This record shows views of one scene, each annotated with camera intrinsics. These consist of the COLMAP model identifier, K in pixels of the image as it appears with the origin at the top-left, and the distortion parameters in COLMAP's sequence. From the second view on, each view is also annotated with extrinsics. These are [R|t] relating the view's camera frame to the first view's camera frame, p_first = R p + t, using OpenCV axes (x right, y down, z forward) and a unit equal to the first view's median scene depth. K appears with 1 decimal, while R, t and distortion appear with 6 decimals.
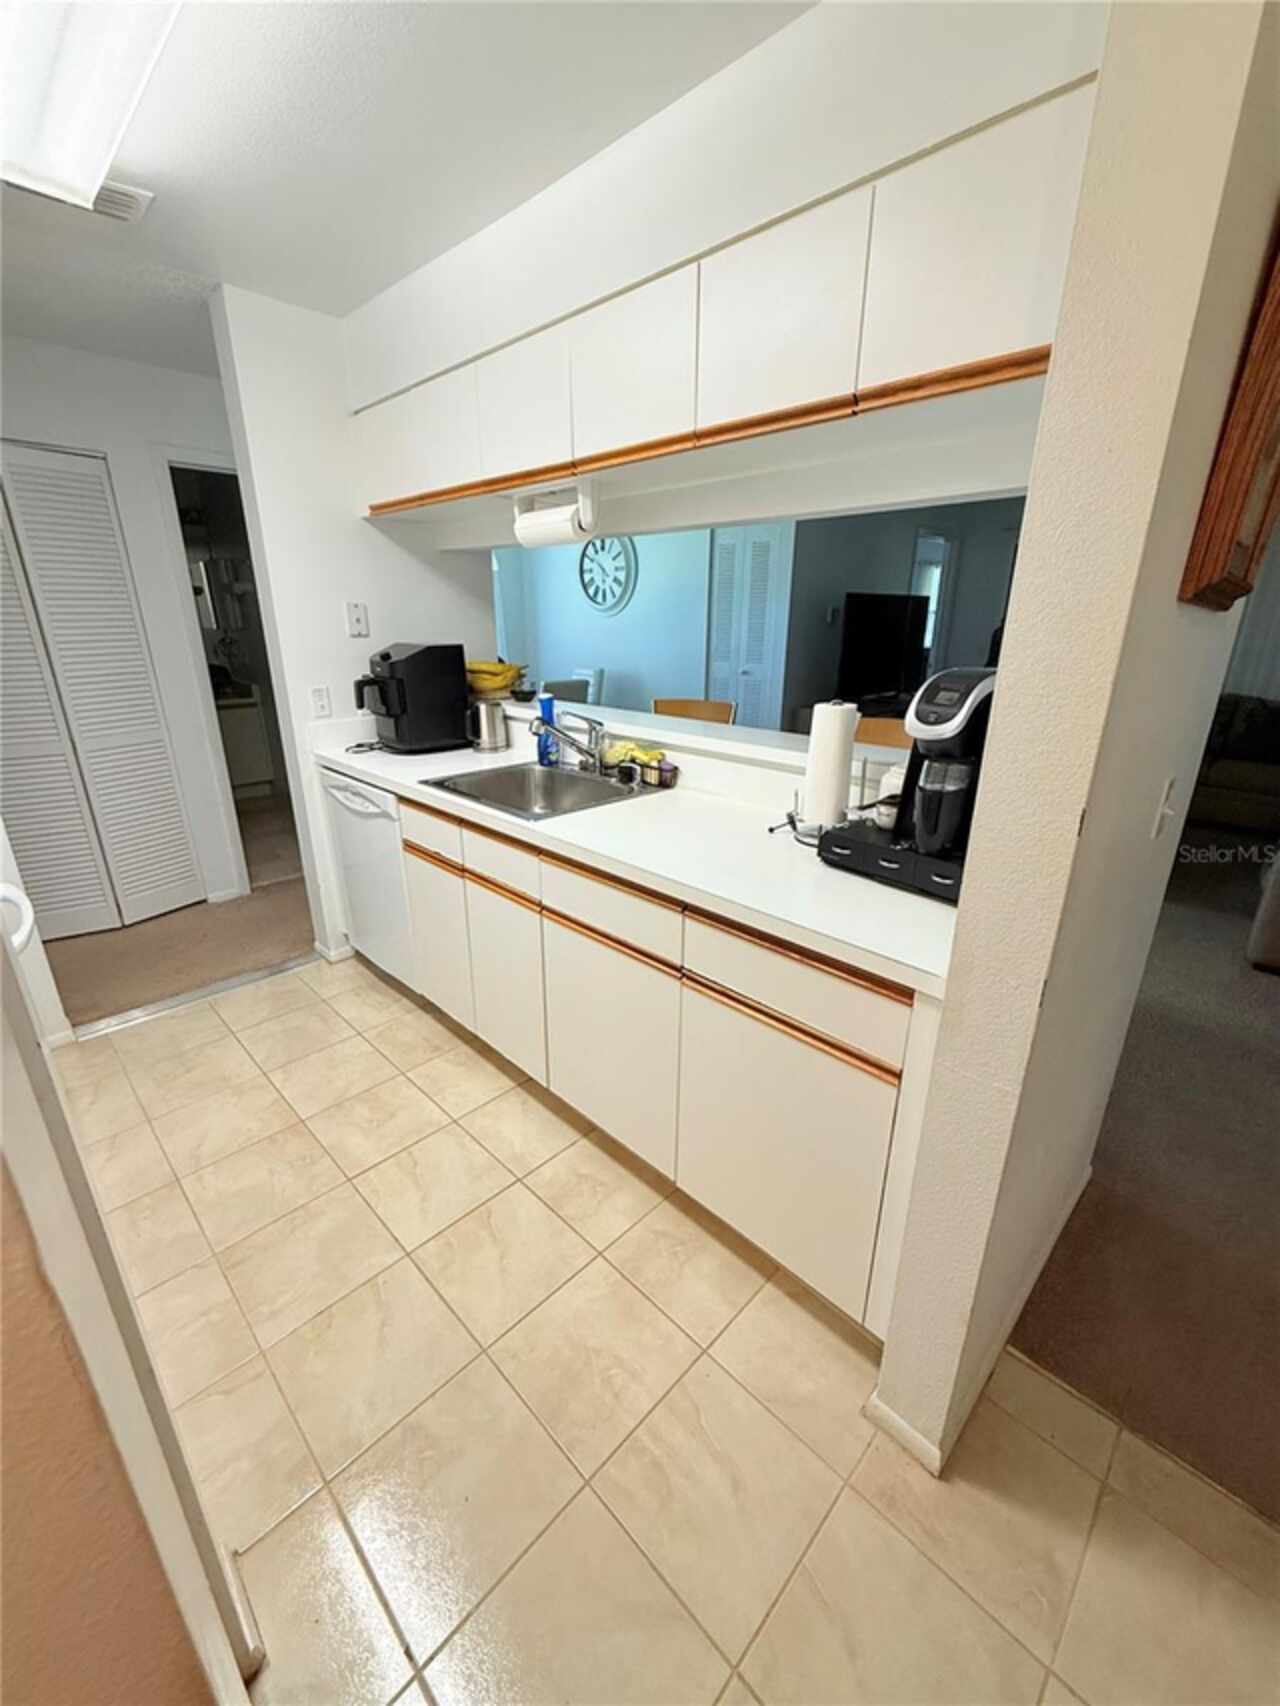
lens RADIAL K [[682.7, 0, 639.5], [0, 682.7, 849.5], [0, 0, 1]] dist [-0.001451, -0.000796]
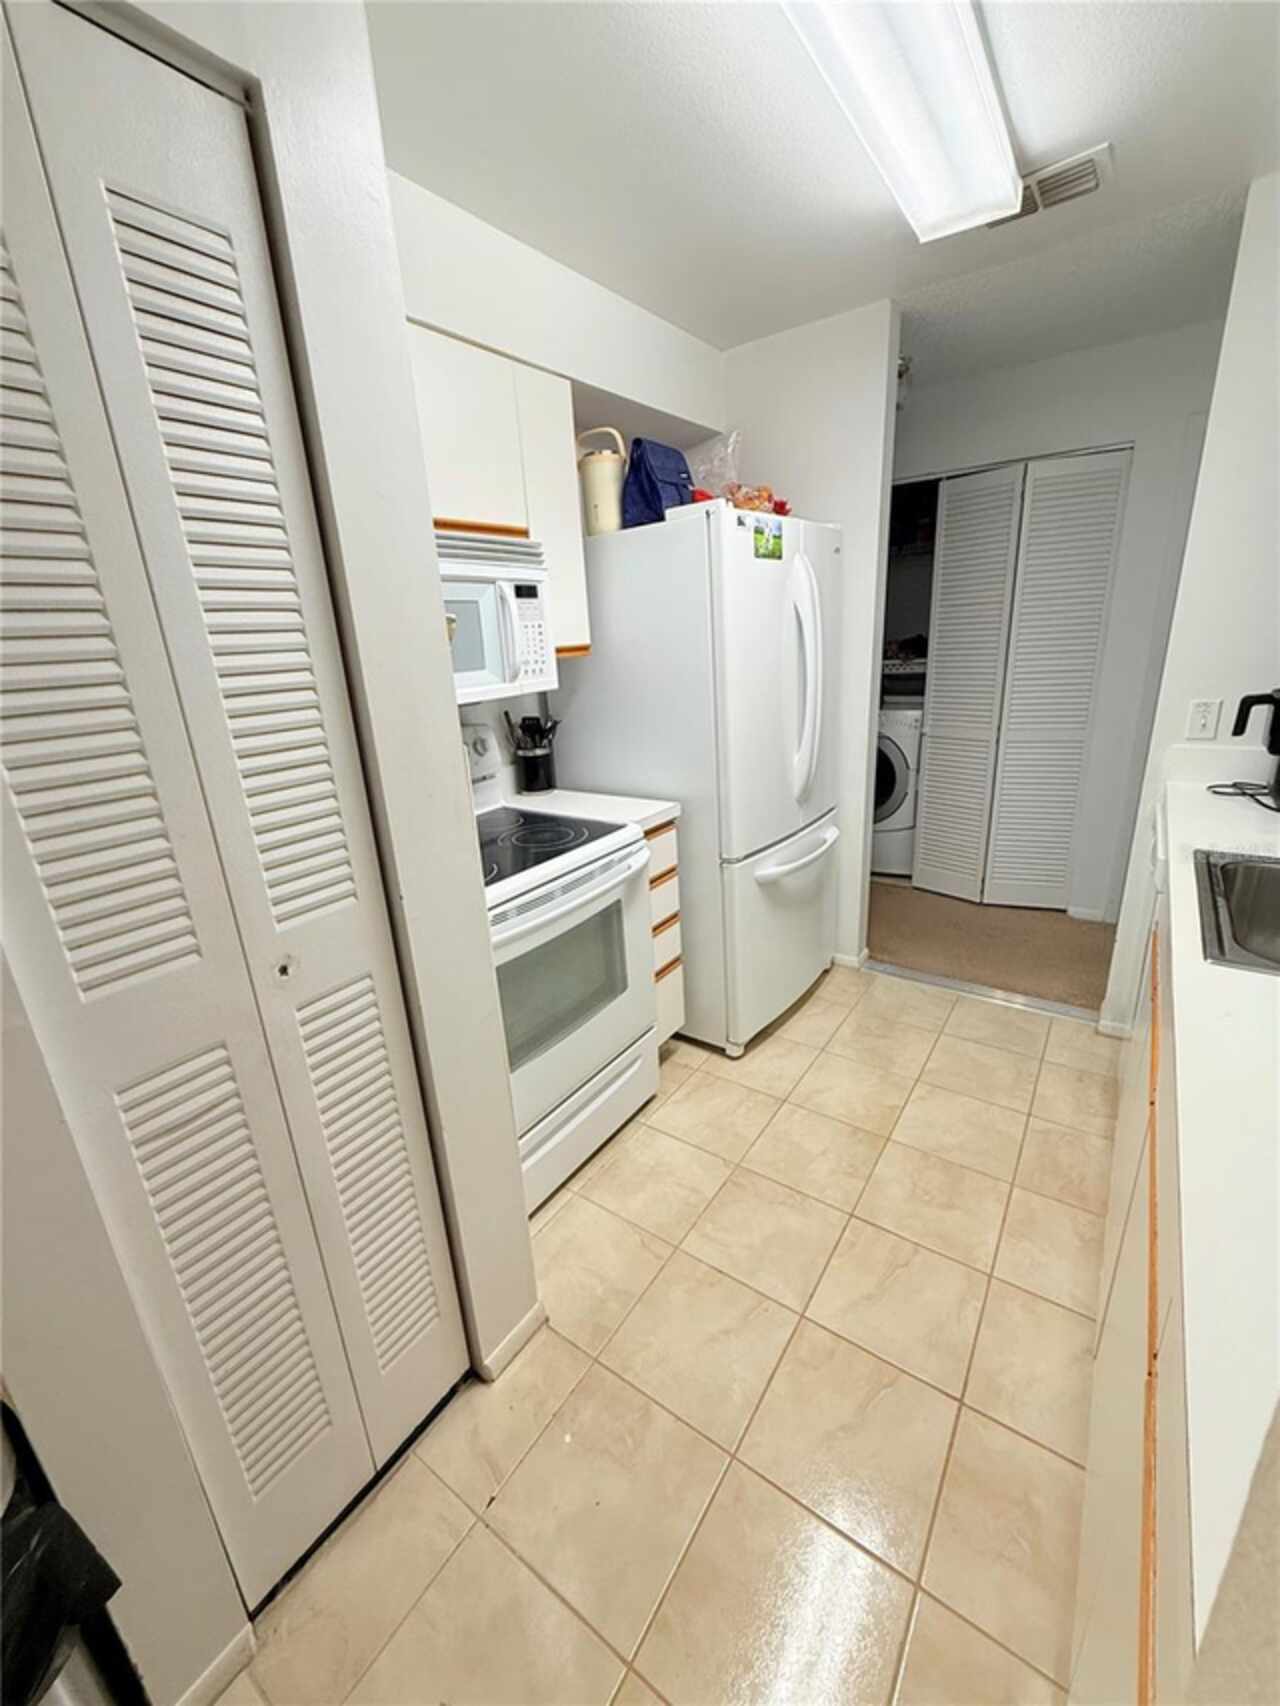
lens RADIAL K [[682.7, 0, 638.2], [0, 682.7, 852.1], [0, 0, 1]] dist [-0.001451, -0.000796]
pose [[0.164346, 0.289658, -0.942915, 0.140280], [-0.271121, 0.932360, 0.239160, -0.068309], [0.948411, 0.216339, 0.231762, 0.196825]]
